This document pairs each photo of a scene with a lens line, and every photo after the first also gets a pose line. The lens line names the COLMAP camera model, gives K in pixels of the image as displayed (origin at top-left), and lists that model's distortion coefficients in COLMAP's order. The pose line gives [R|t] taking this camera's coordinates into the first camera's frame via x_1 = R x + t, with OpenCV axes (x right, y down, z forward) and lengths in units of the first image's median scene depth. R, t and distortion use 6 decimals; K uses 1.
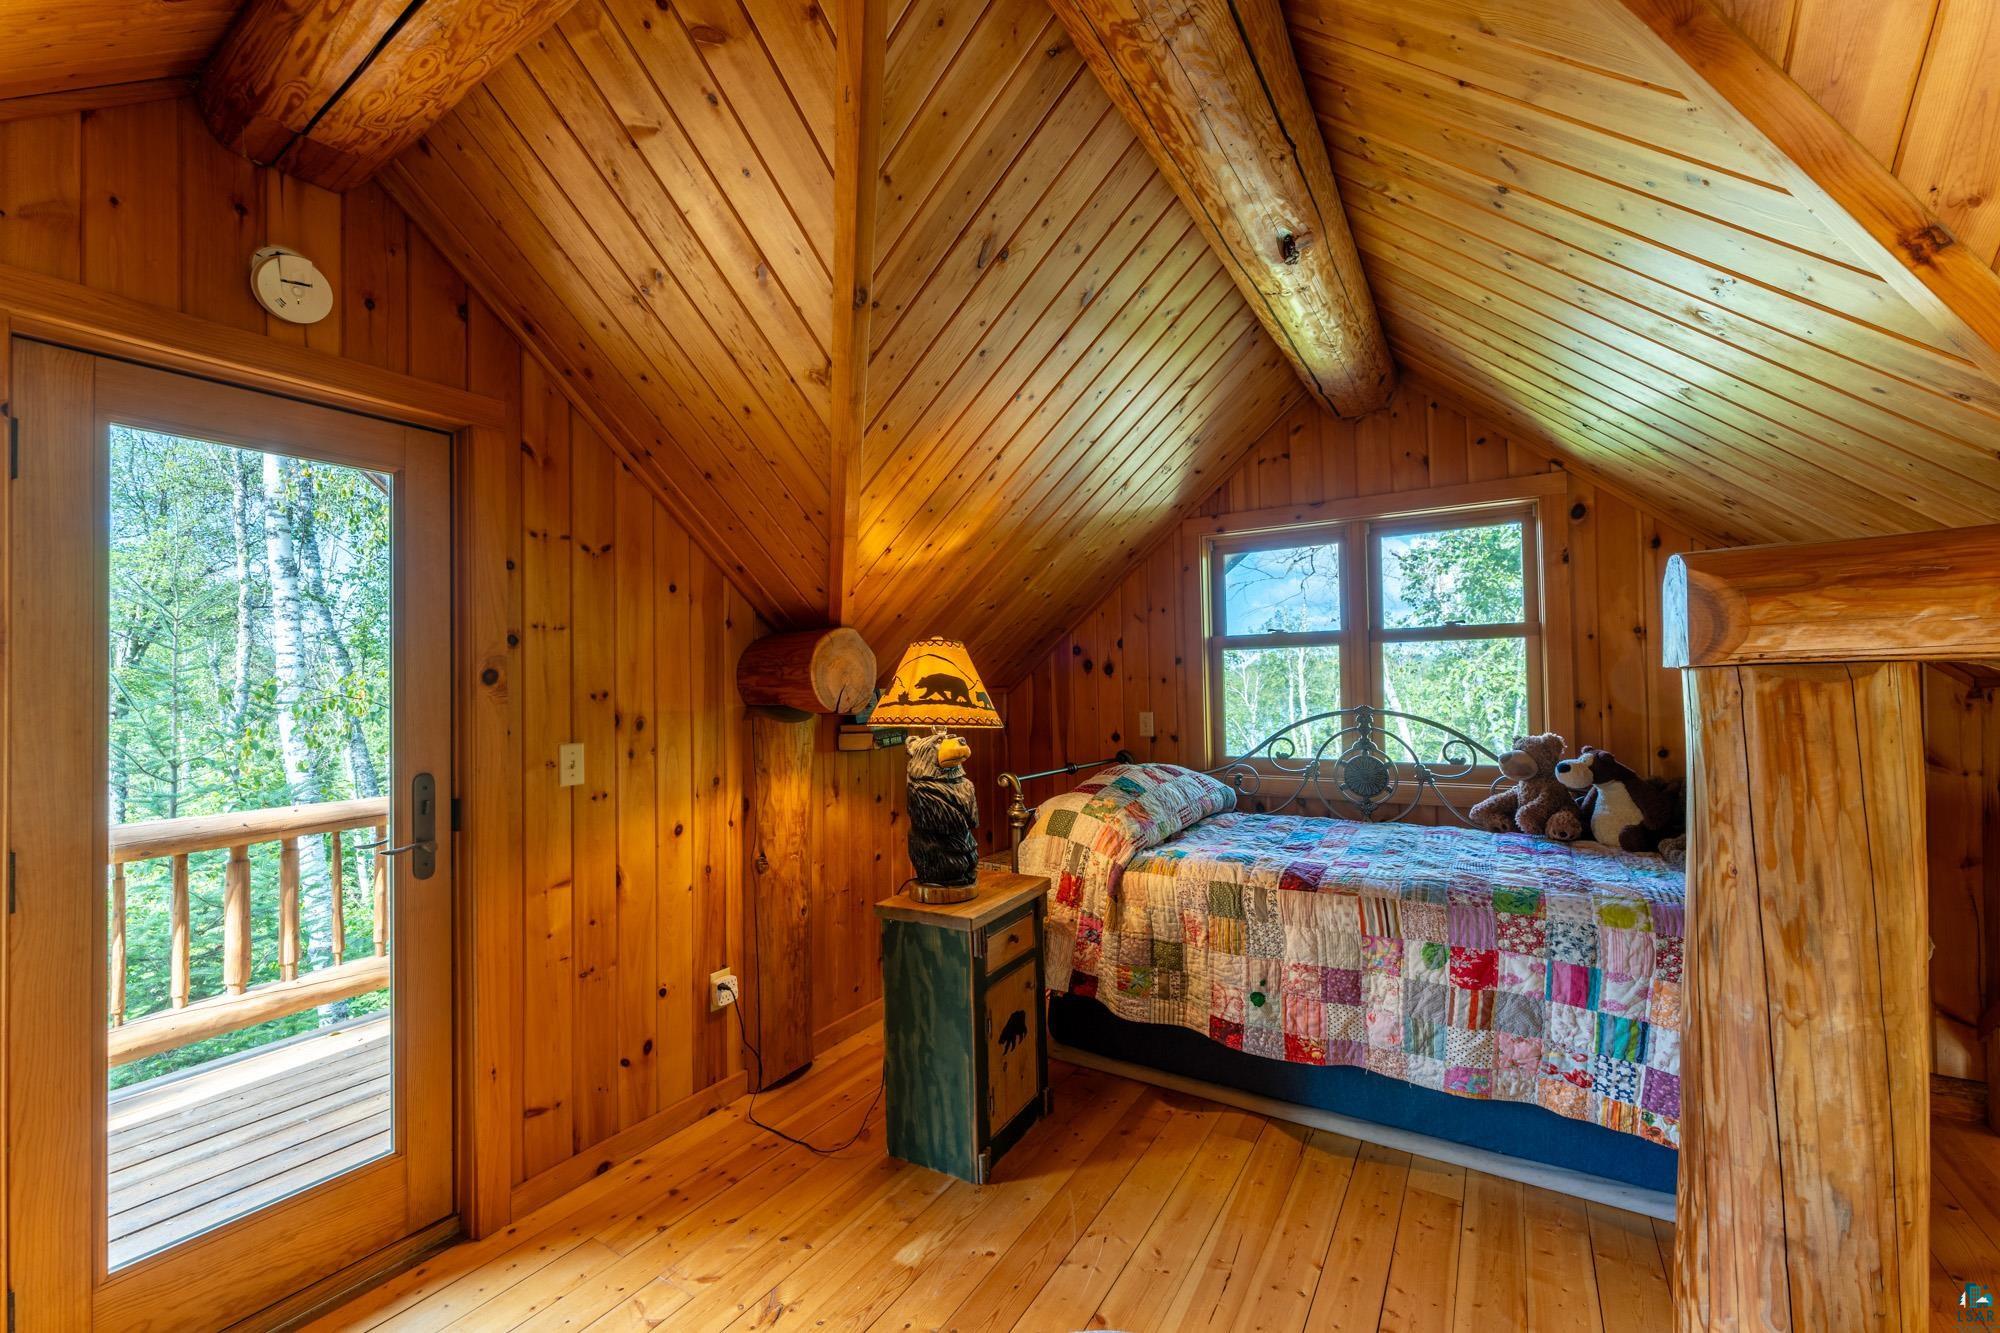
lens RADIAL K [[792.7, 0, 991.6], [0, 792.7, 671.7], [0, 0, 1]] dist [-0.000177, -0.000162]
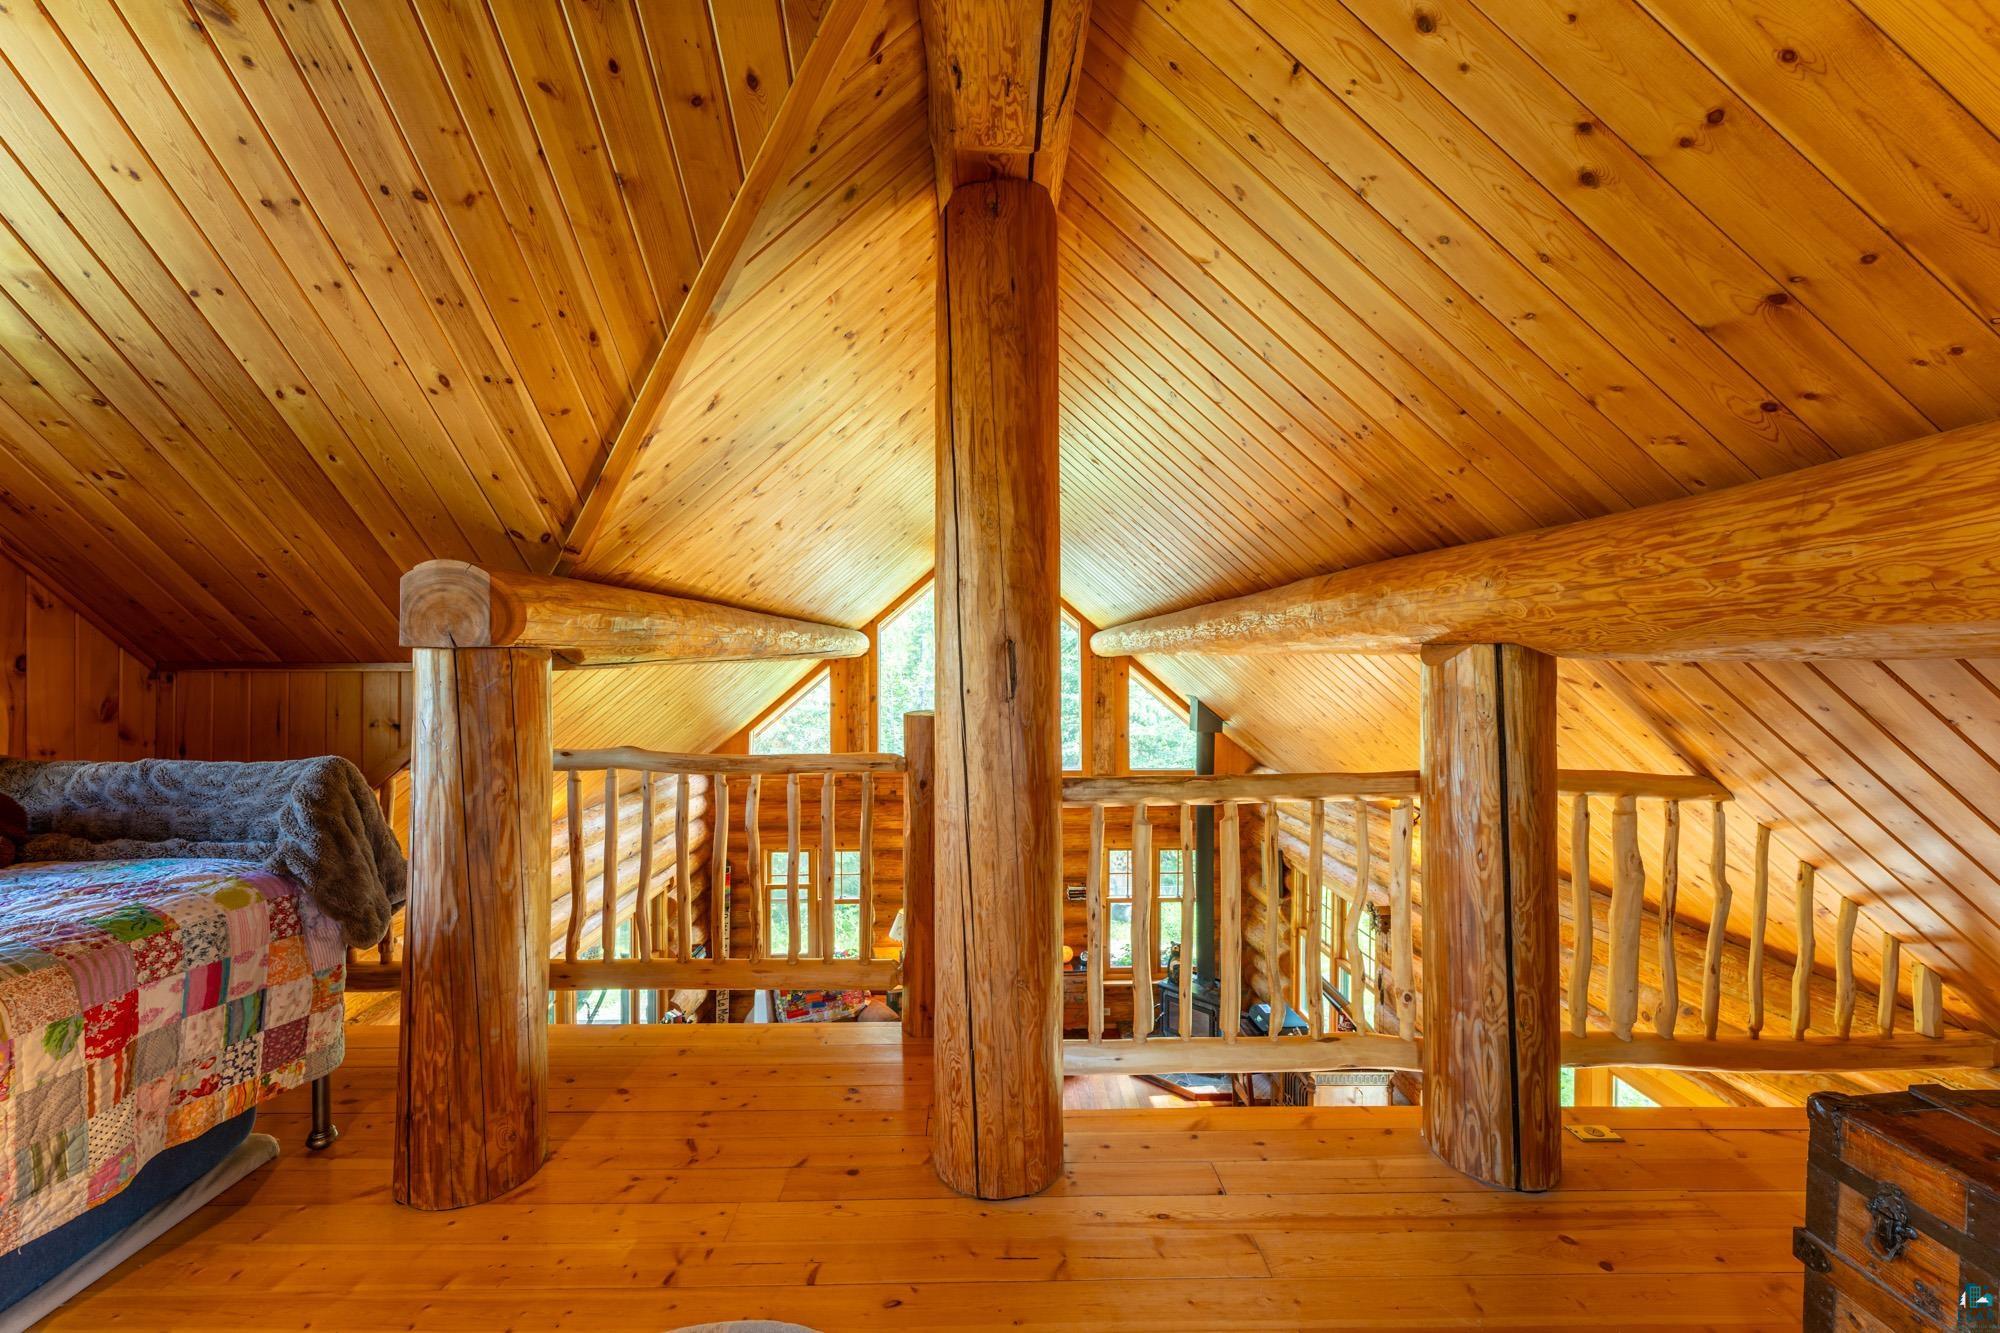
lens RADIAL K [[782.2, 0, 995.1], [0, 782.2, 667.4], [0, 0, 1]] dist [-0.001107, -0.000145]
pose [[-0.553514, 0.012926, 0.832739, -0.519907], [-0.010463, 0.999693, -0.022473, 0.034655], [-0.832774, -0.021152, -0.553209, 0.731916]]
